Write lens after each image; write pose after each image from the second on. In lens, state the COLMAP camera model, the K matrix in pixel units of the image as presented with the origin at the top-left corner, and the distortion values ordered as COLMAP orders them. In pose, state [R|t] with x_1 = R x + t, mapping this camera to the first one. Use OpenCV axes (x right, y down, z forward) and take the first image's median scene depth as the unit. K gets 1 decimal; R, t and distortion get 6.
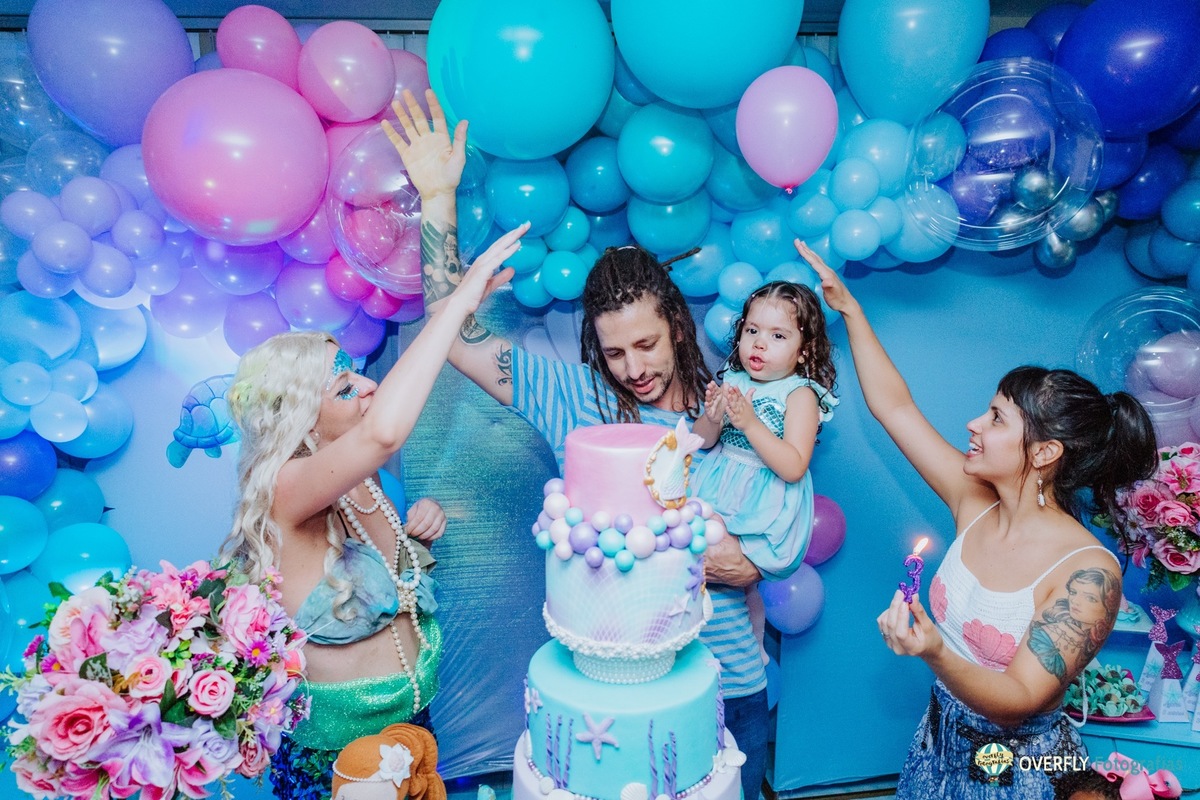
lens RADIAL K [[845.5, 0, 595.6], [0, 845.5, 397.5], [0, 0, 1]] dist [-0.025516, 0.019673]
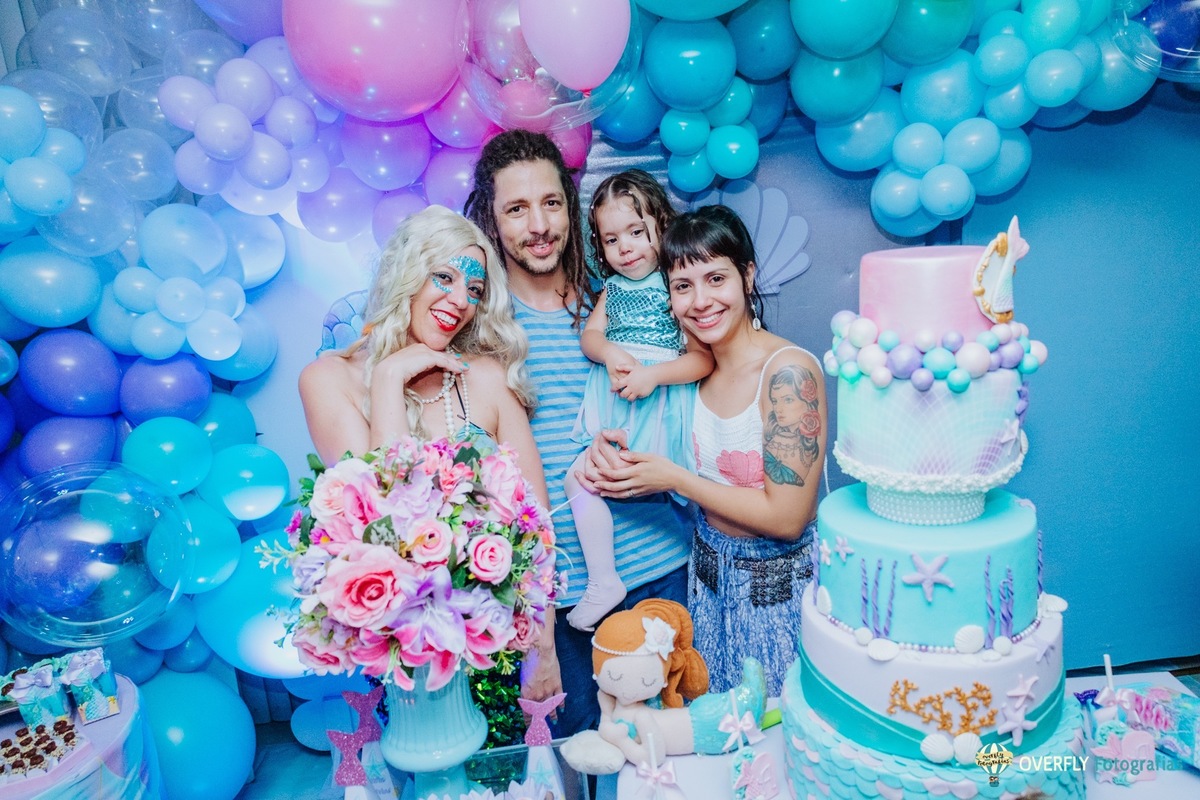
lens RADIAL K [[845.5, 0, 581.7], [0, 845.5, 411.4], [0, 0, 1]] dist [-0.025516, 0.019673]
pose [[0.996964, -0.055555, -0.054563, -0.260205], [0.058922, 0.996326, 0.062155, 0.119230], [0.050910, -0.065181, 0.996574, 0.066701]]
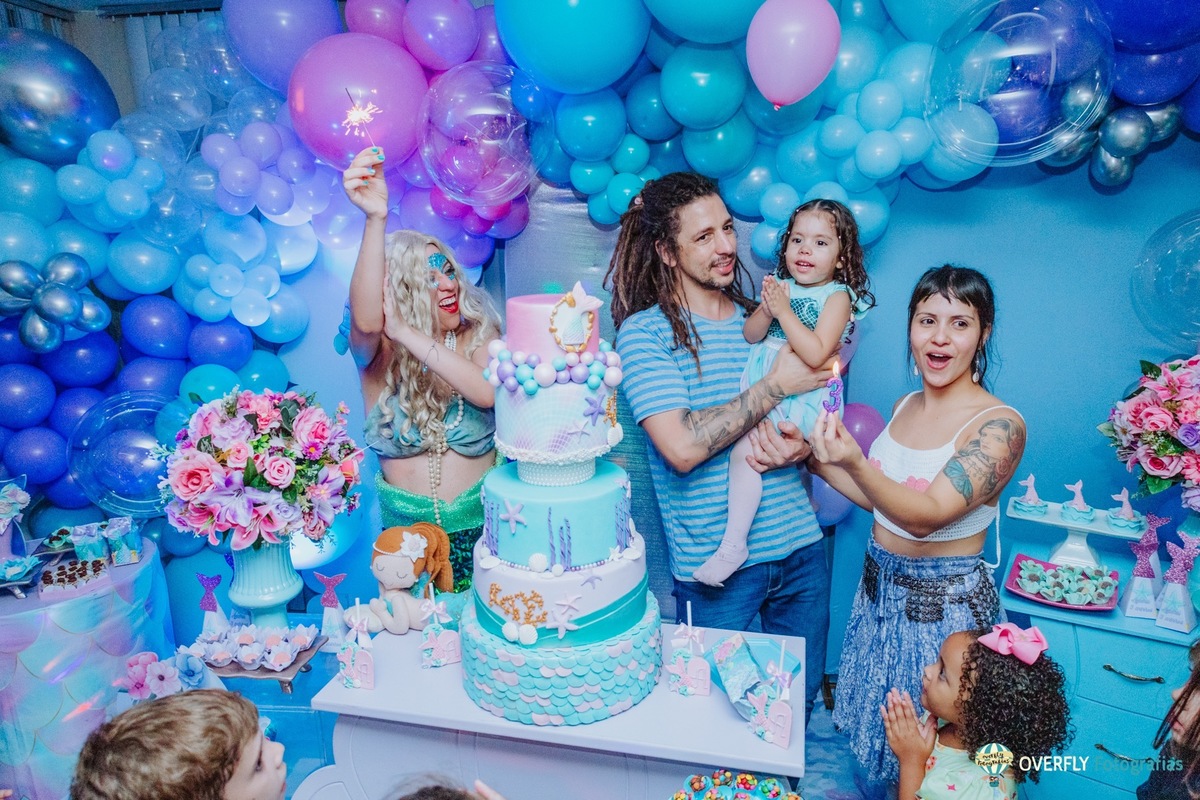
lens RADIAL K [[845.5, 0, 618.3], [0, 845.5, 408.5], [0, 0, 1]] dist [-0.025516, 0.019673]
pose [[0.965407, 0.053789, -0.255139, 0.421964], [-0.036469, 0.996727, 0.072142, 0.101400], [0.258184, -0.060342, 0.964209, -0.223256]]
